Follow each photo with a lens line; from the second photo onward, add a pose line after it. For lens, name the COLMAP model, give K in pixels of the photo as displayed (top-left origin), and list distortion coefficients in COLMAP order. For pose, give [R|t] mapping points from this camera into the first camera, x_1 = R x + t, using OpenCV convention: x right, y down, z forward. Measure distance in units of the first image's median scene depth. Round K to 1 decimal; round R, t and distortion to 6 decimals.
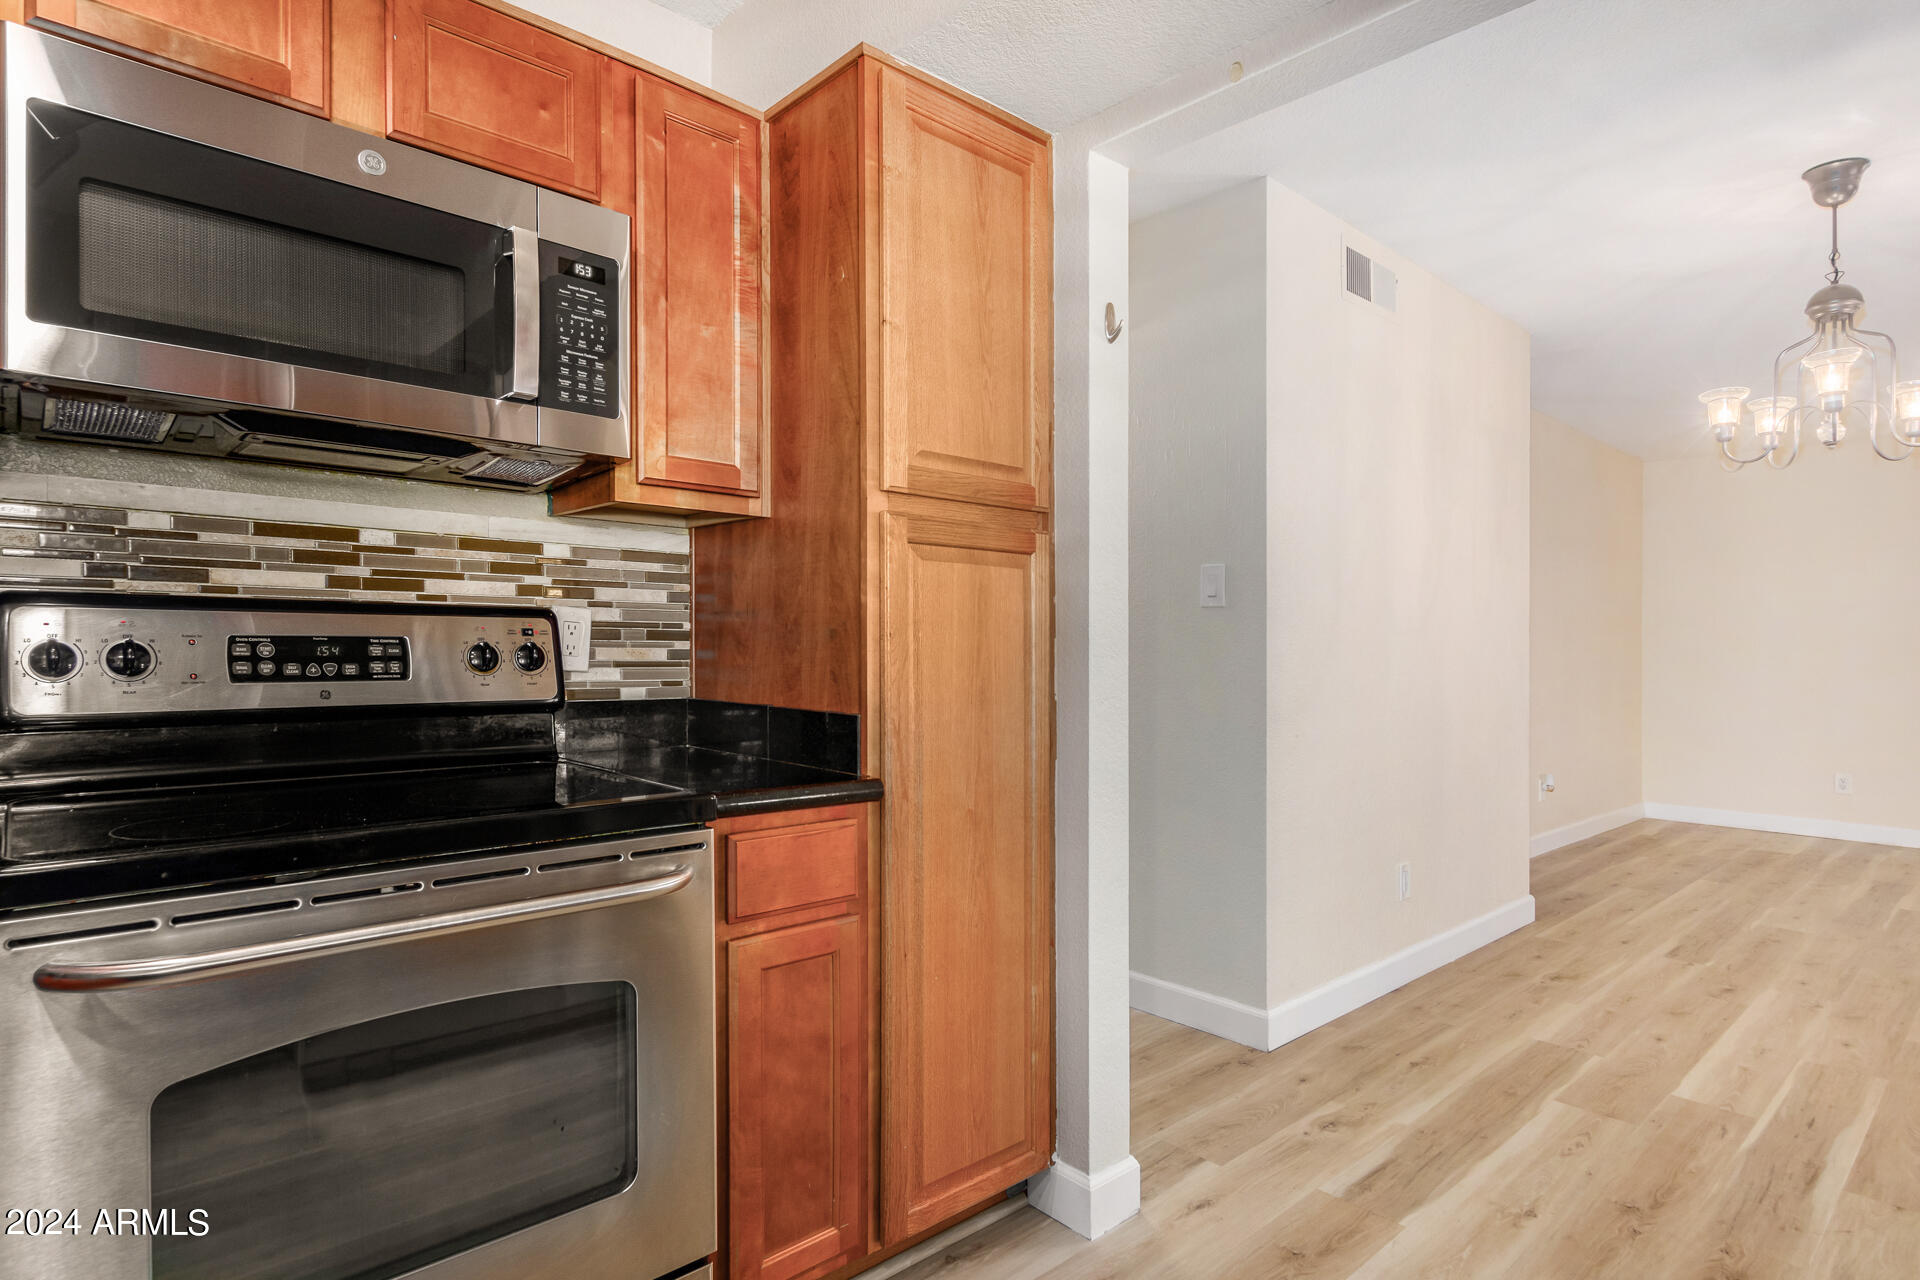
lens RADIAL K [[1017.8, 0, 937.3], [0, 1017.8, 658.2], [0, 0, 1]] dist [0.006971, -0.004821]
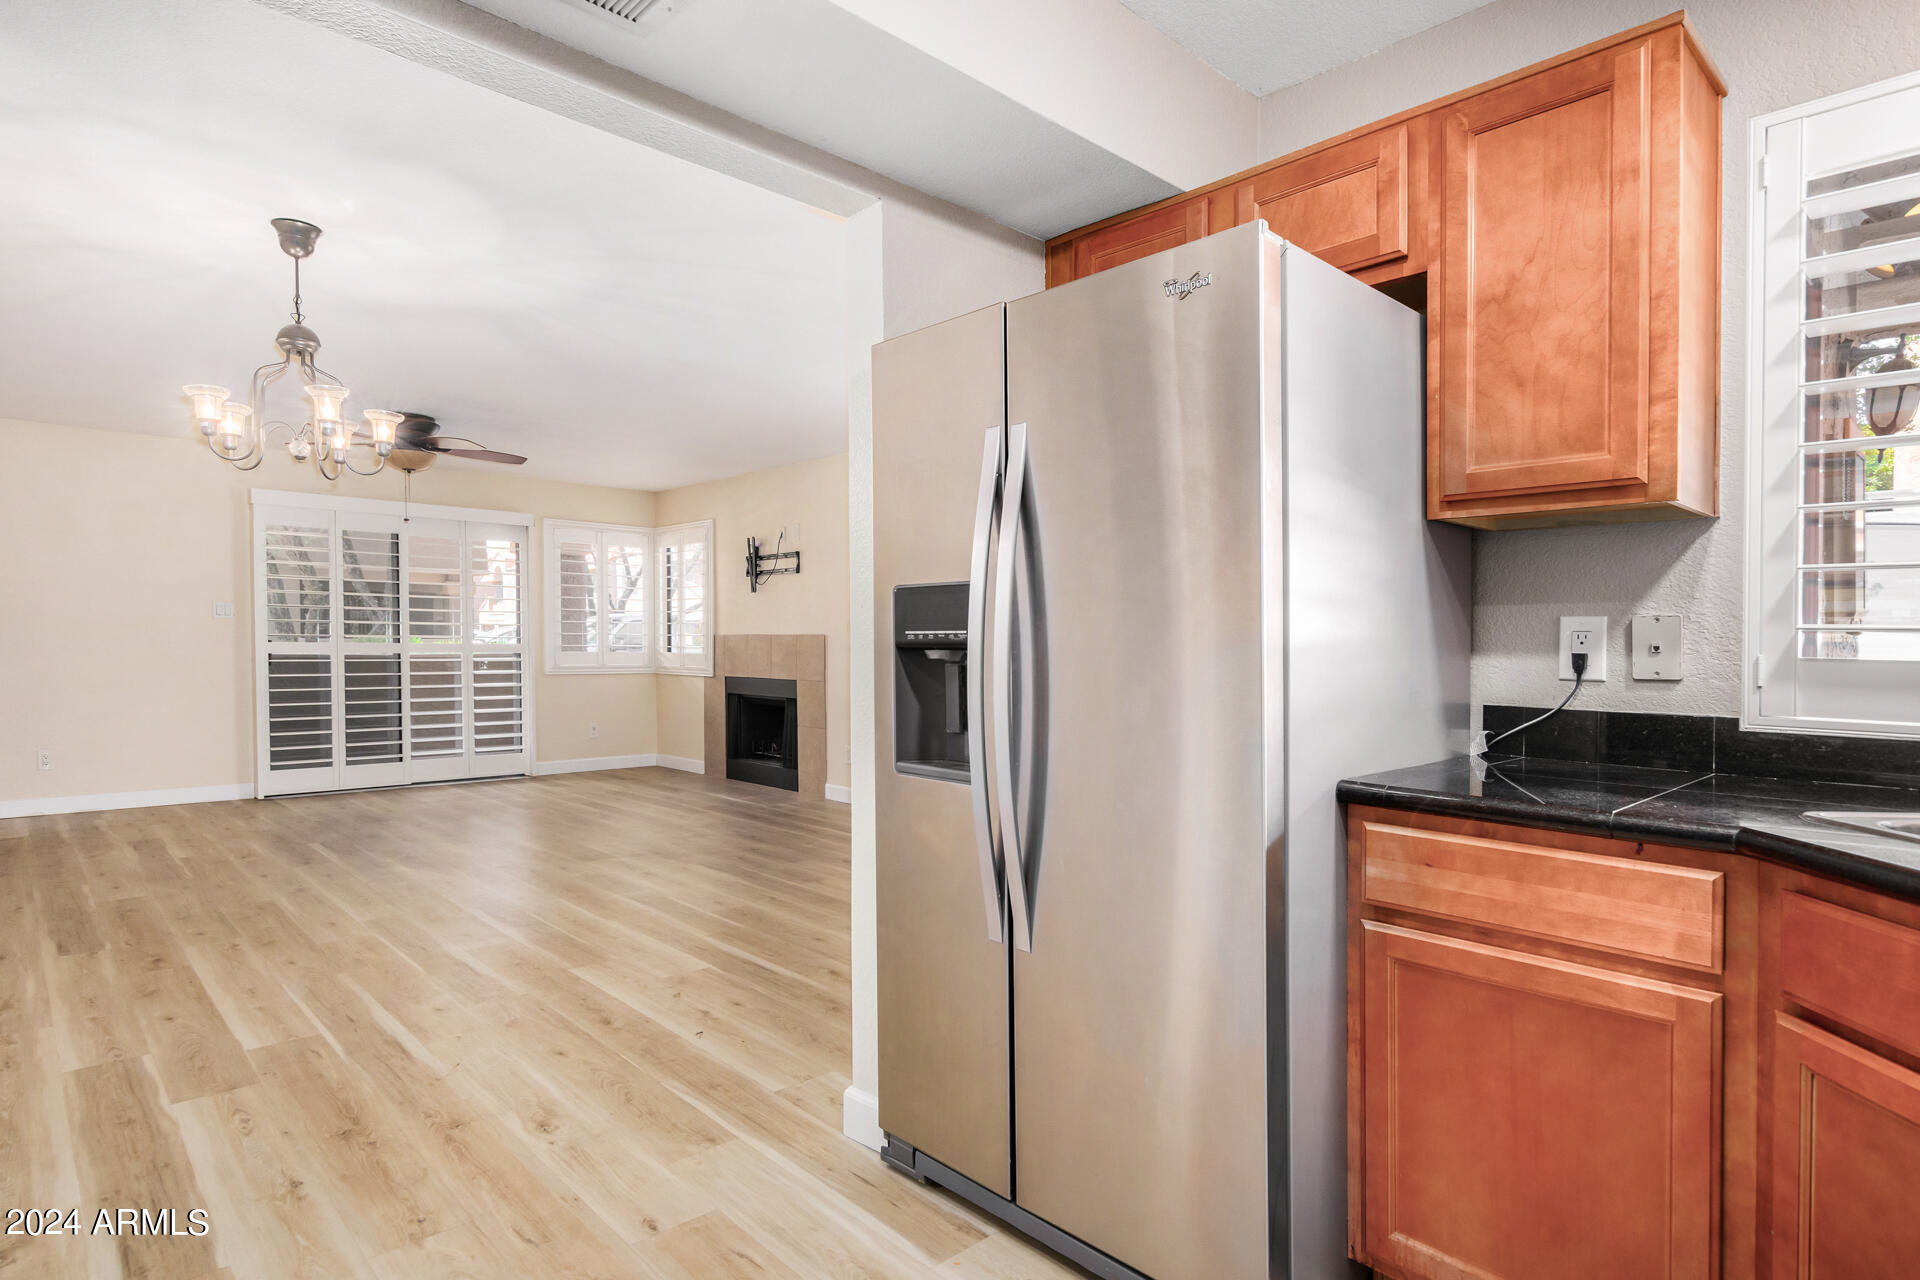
lens RADIAL K [[1017.8, 0, 967.0], [0, 1017.8, 666.0], [0, 0, 1]] dist [0.006971, -0.004821]
pose [[-0.029698, -0.038412, 0.998821, -0.348308], [0.003960, 0.999249, 0.038546, -0.013151], [-0.999551, 0.005100, -0.029523, 0.266634]]
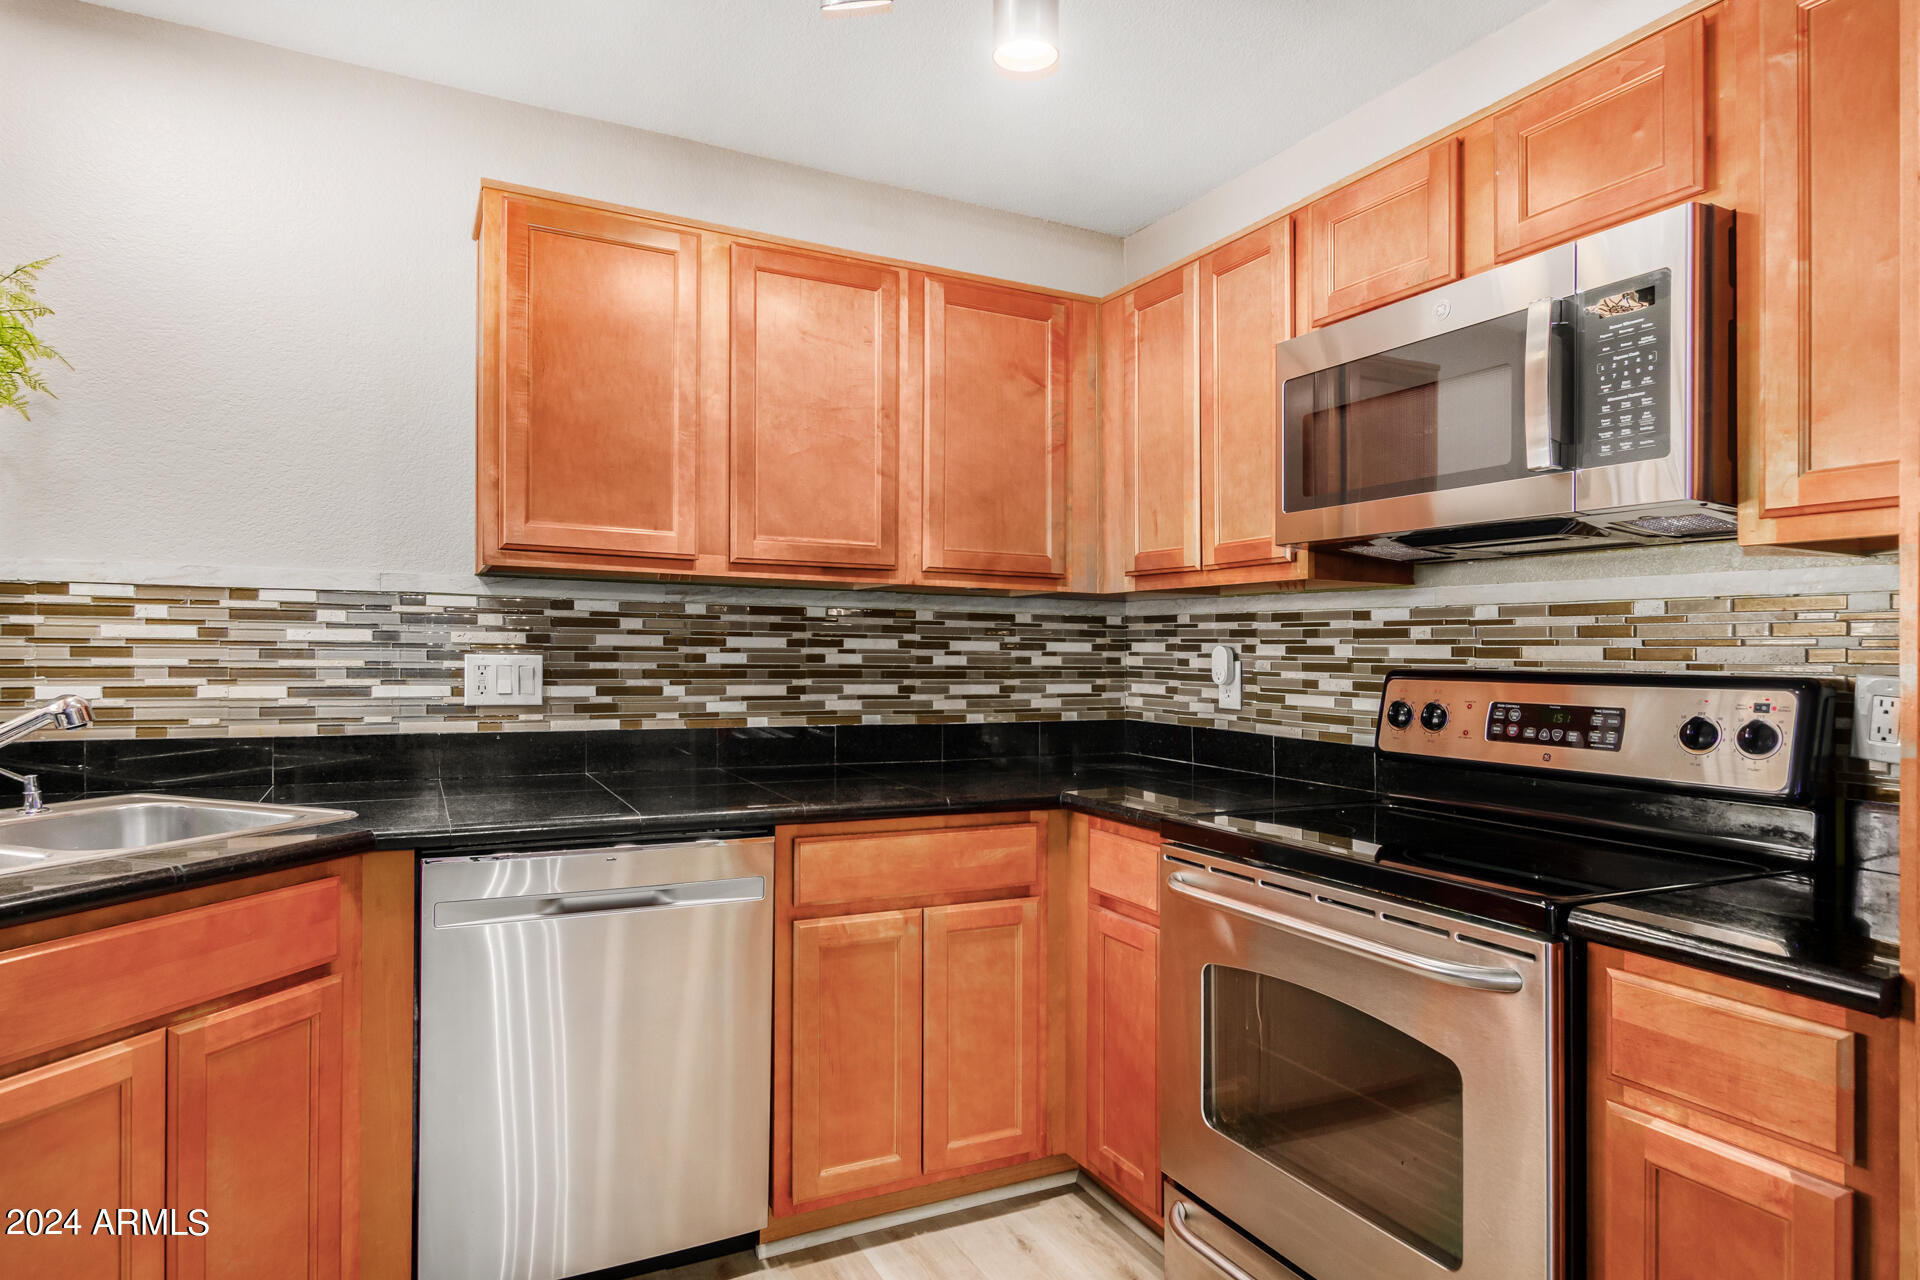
lens RADIAL K [[1065.7, 0, 922.5], [0, 1065.7, 627.0], [0, 0, 1]] dist [0.015642, -0.000983]
pose [[-0.305611, -0.043211, -0.951175, 0.420760], [-0.032460, 0.998862, -0.034948, -0.025184], [0.951603, 0.020195, -0.306666, 0.408863]]
